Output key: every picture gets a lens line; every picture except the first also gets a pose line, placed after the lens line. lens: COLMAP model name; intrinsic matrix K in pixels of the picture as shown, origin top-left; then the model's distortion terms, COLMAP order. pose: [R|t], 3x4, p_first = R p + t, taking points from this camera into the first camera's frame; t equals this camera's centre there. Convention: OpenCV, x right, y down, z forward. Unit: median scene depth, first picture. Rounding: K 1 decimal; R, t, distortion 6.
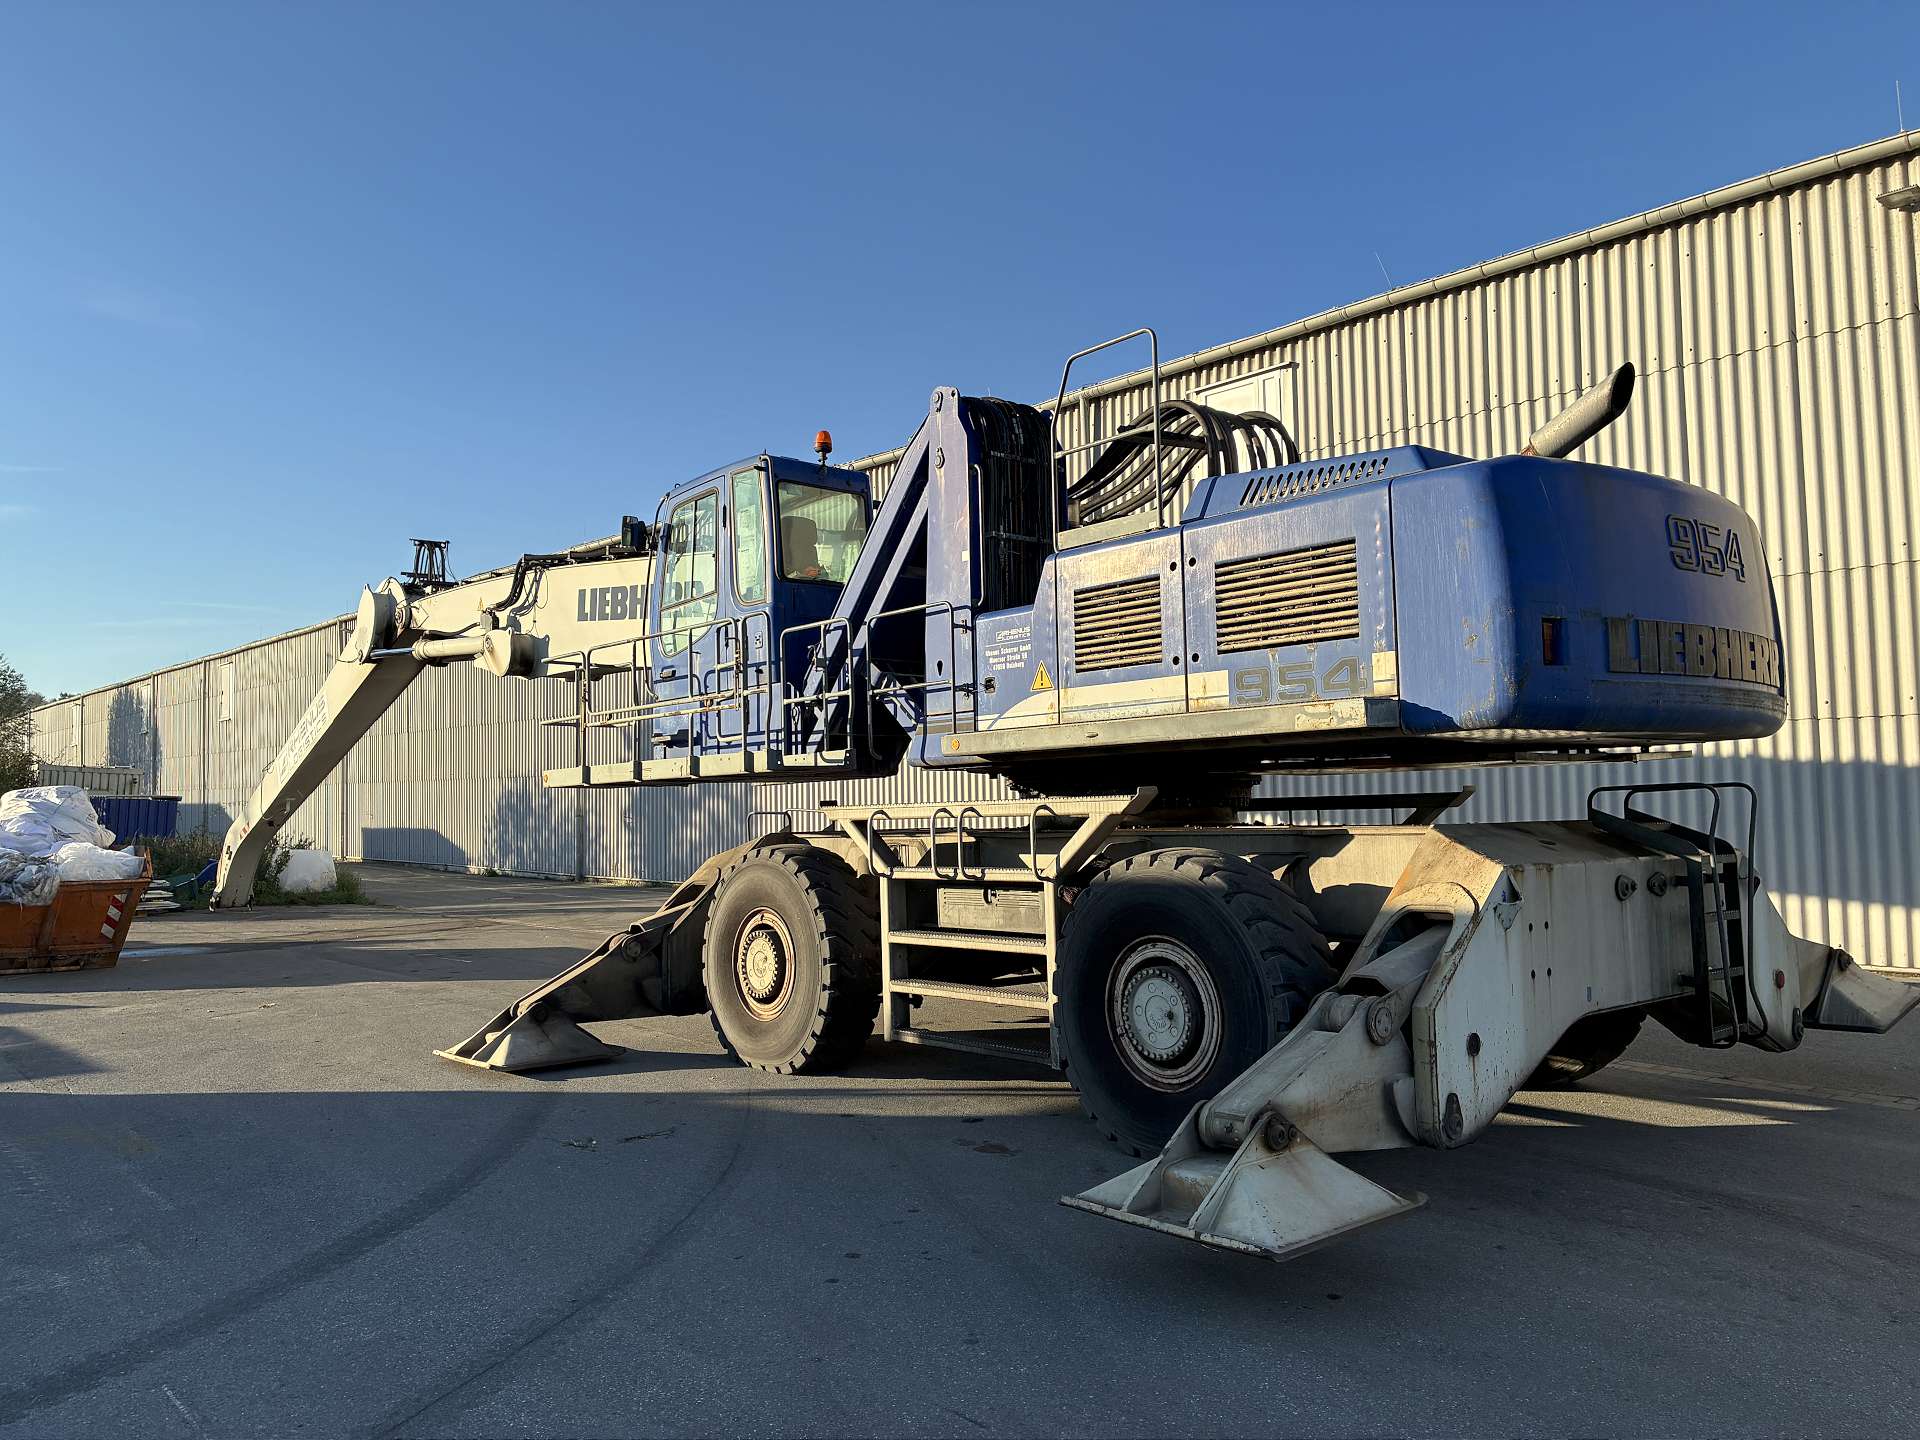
lens RADIAL K [[1463.3, 0, 962.8], [0, 1463.3, 689.6], [0, 0, 1]] dist [0.064049, -0.073737]
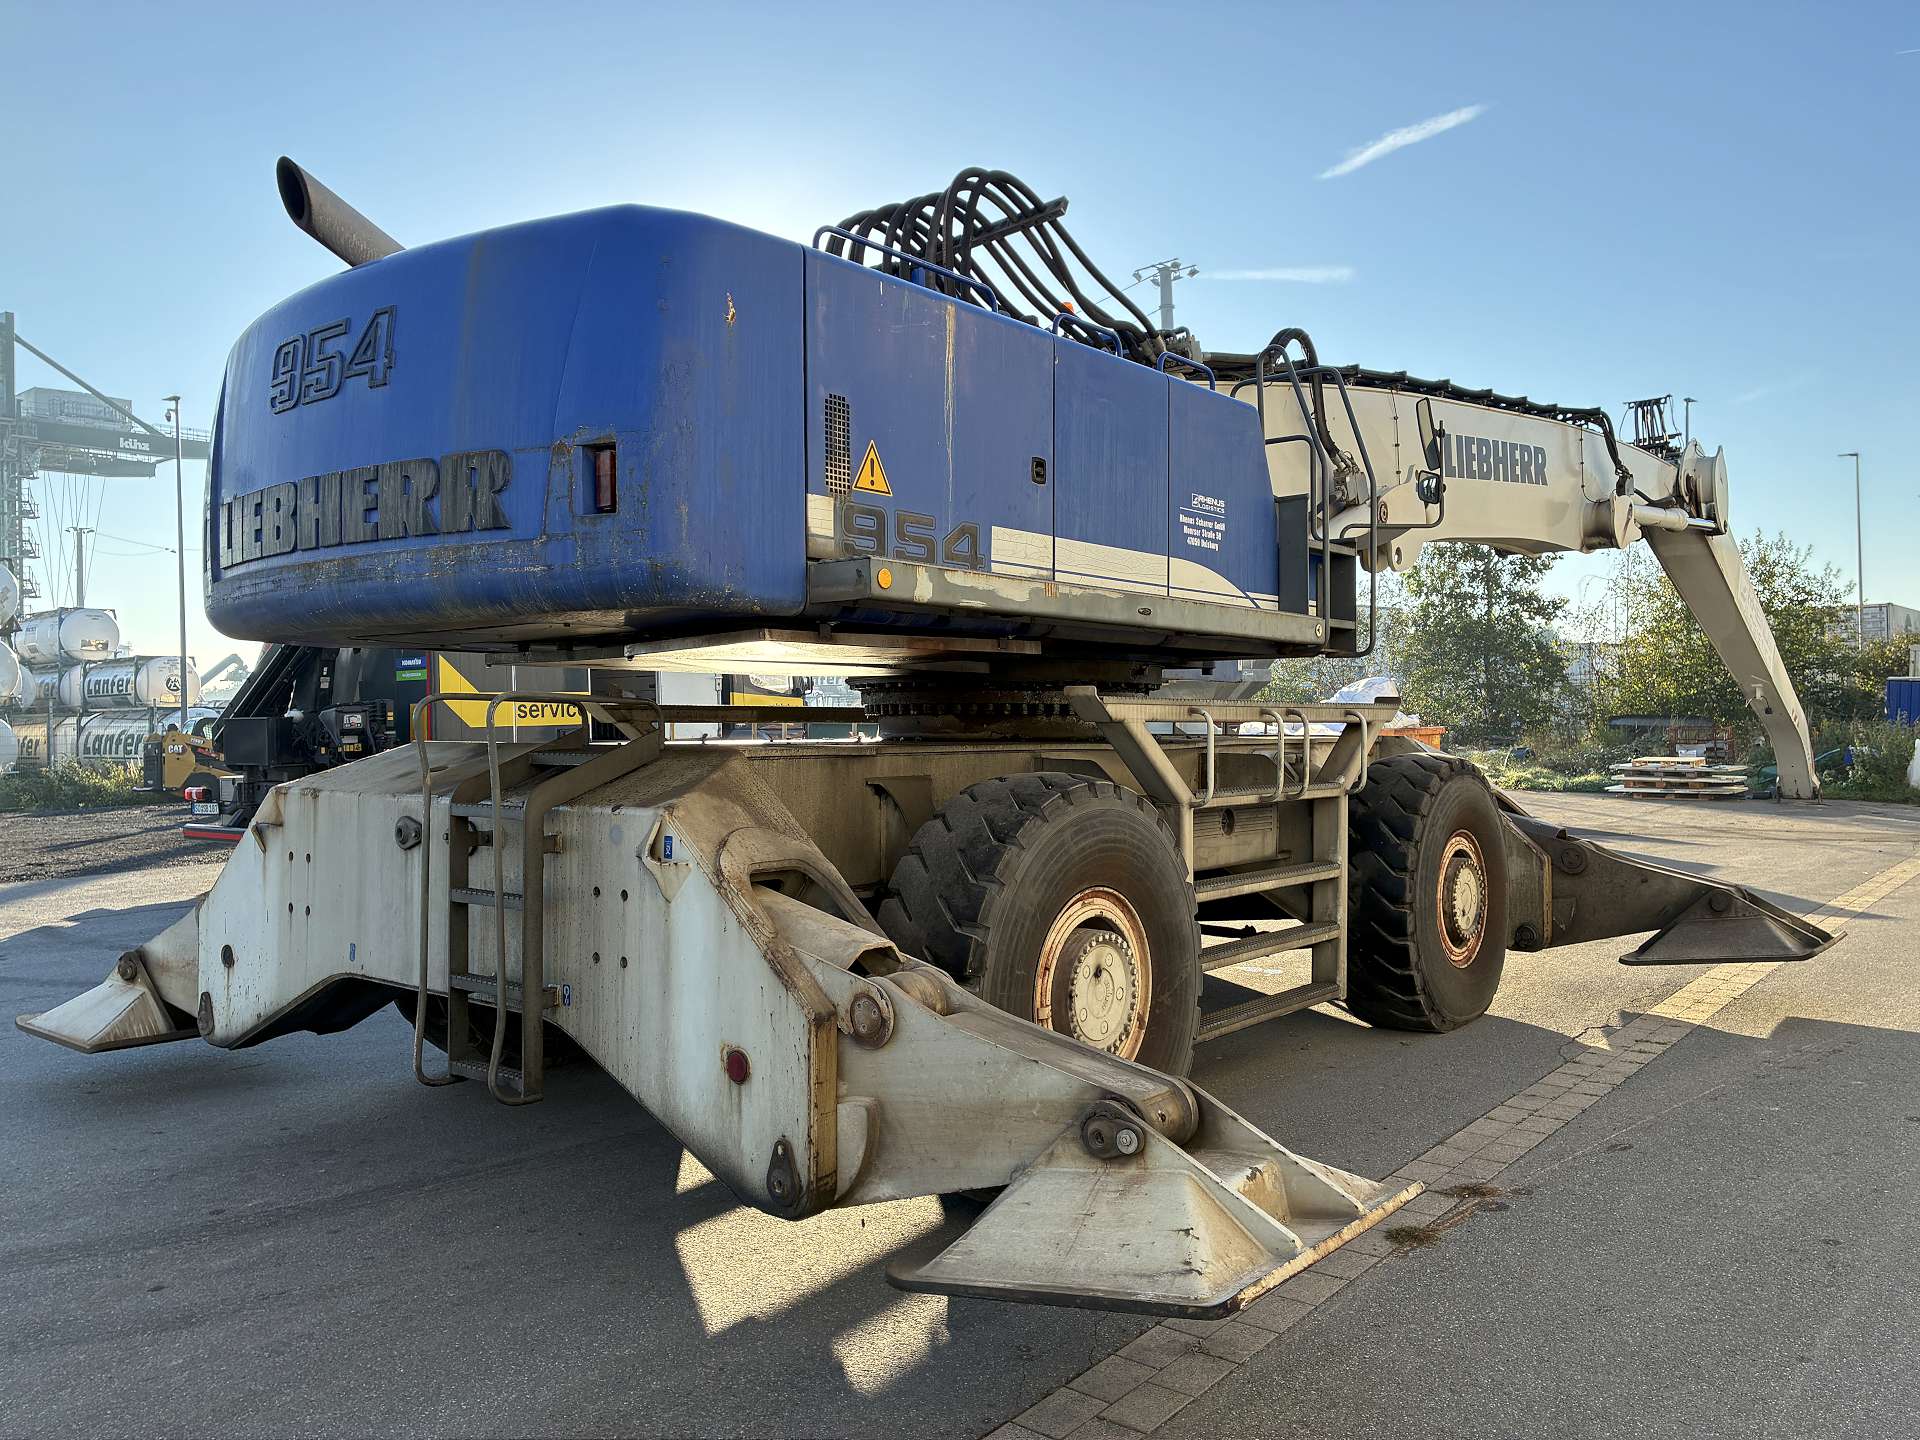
lens RADIAL K [[1463.3, 0, 953.0], [0, 1463.3, 700.6], [0, 0, 1]] dist [0.064049, -0.073737]
pose [[0.167636, 0.008882, -0.985809, 0.981126], [0.081036, 0.996451, 0.022758, 0.056874], [0.982513, -0.083701, 0.166322, 0.915884]]
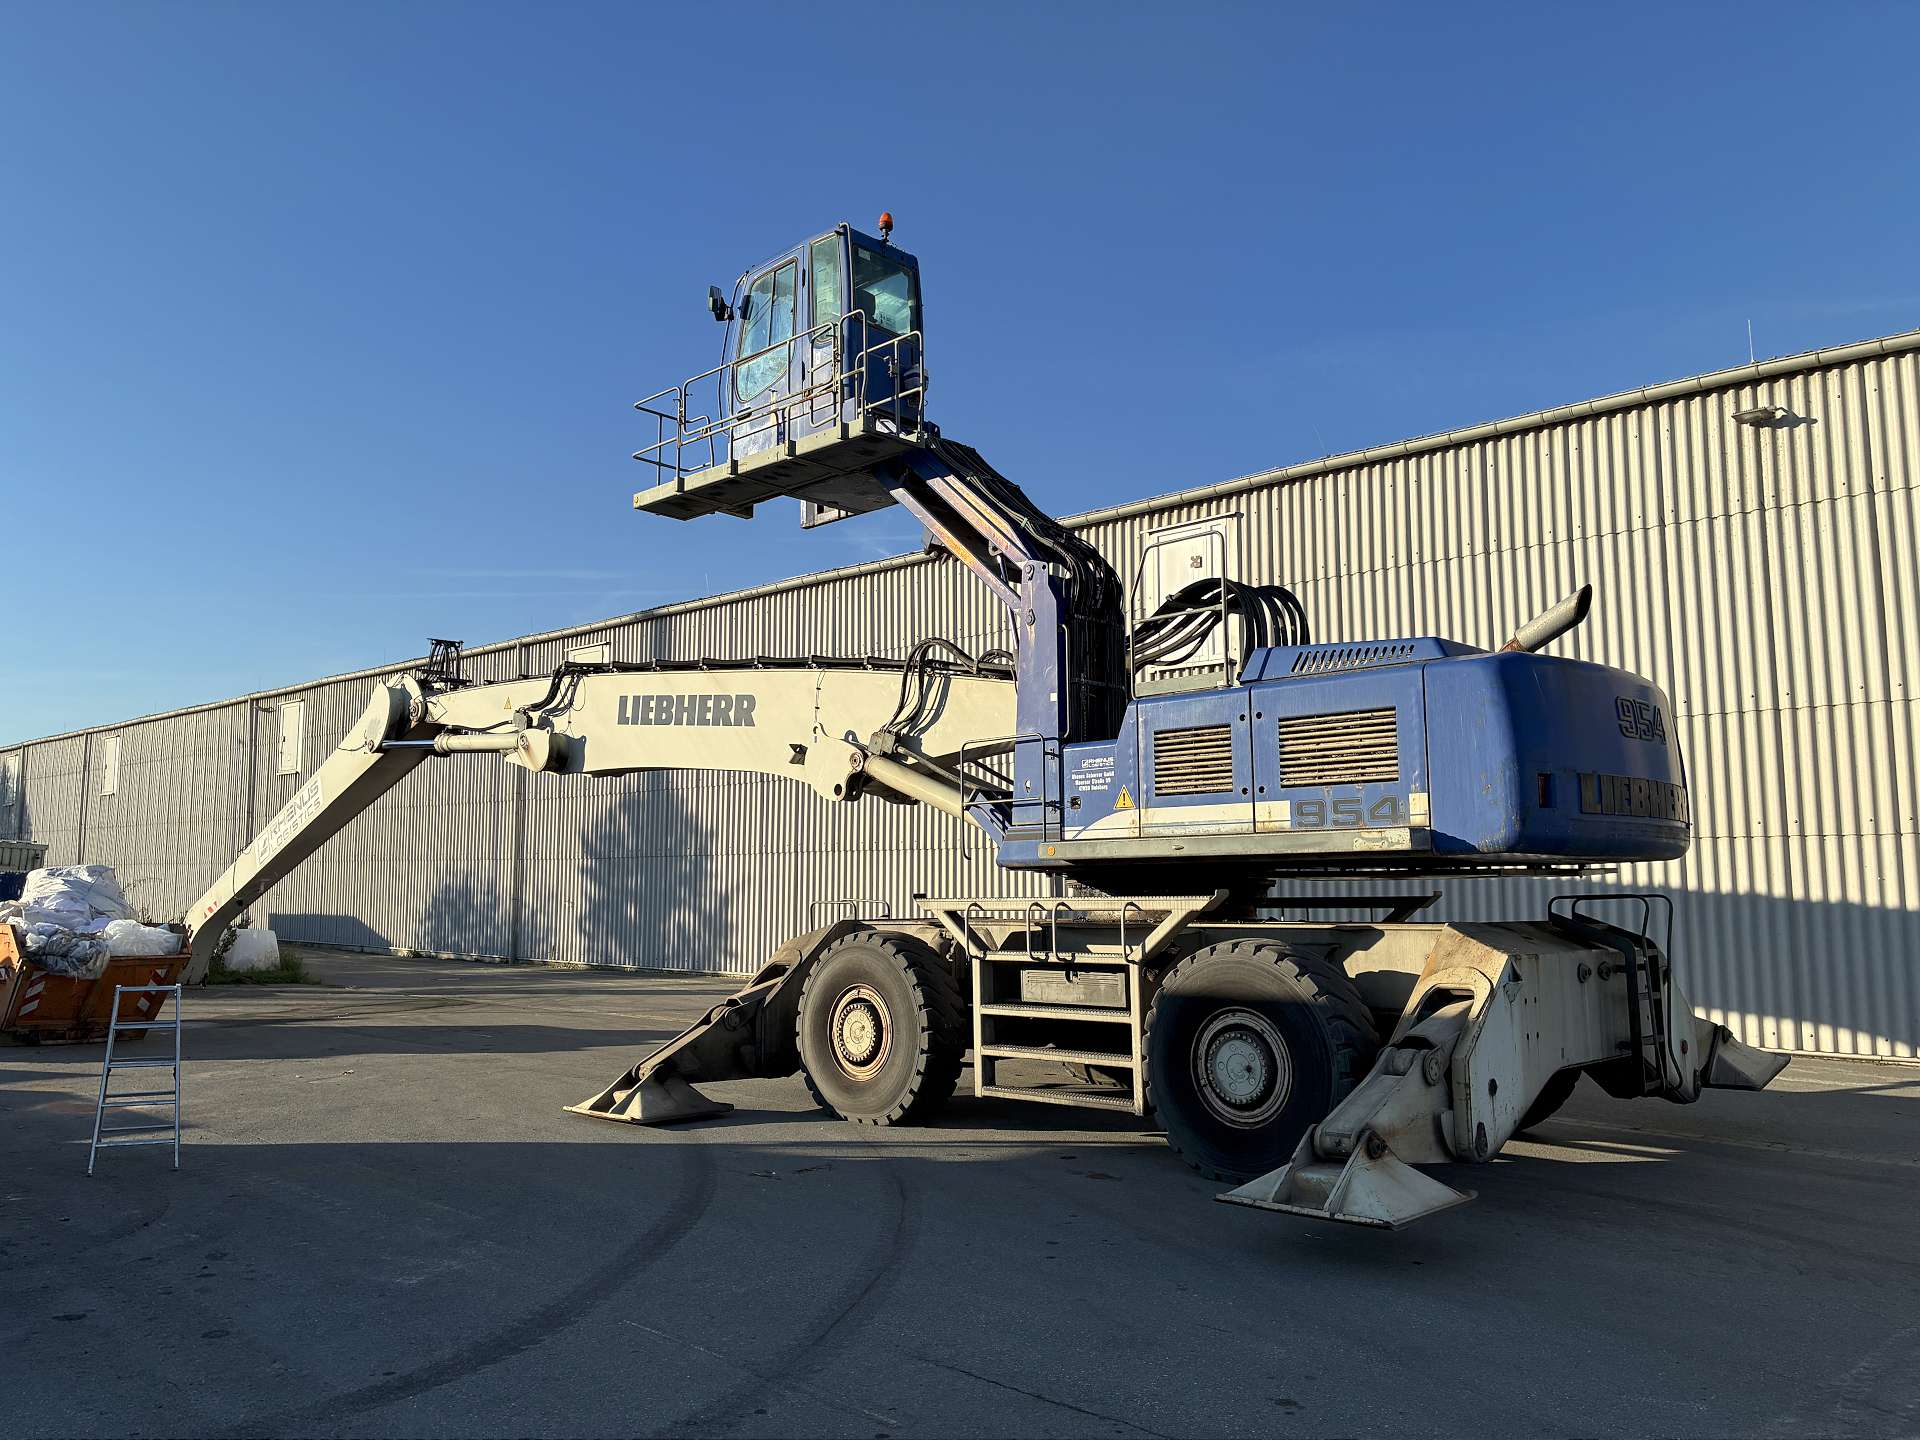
lens RADIAL K [[1463.3, 0, 970.4], [0, 1463.3, 697.4], [0, 0, 1]] dist [0.064049, -0.073737]
pose [[0.994570, 0.030132, 0.099611, -0.190688], [-0.024680, 0.998153, -0.055516, -0.020803], [-0.101100, 0.052756, 0.993477, -0.219677]]
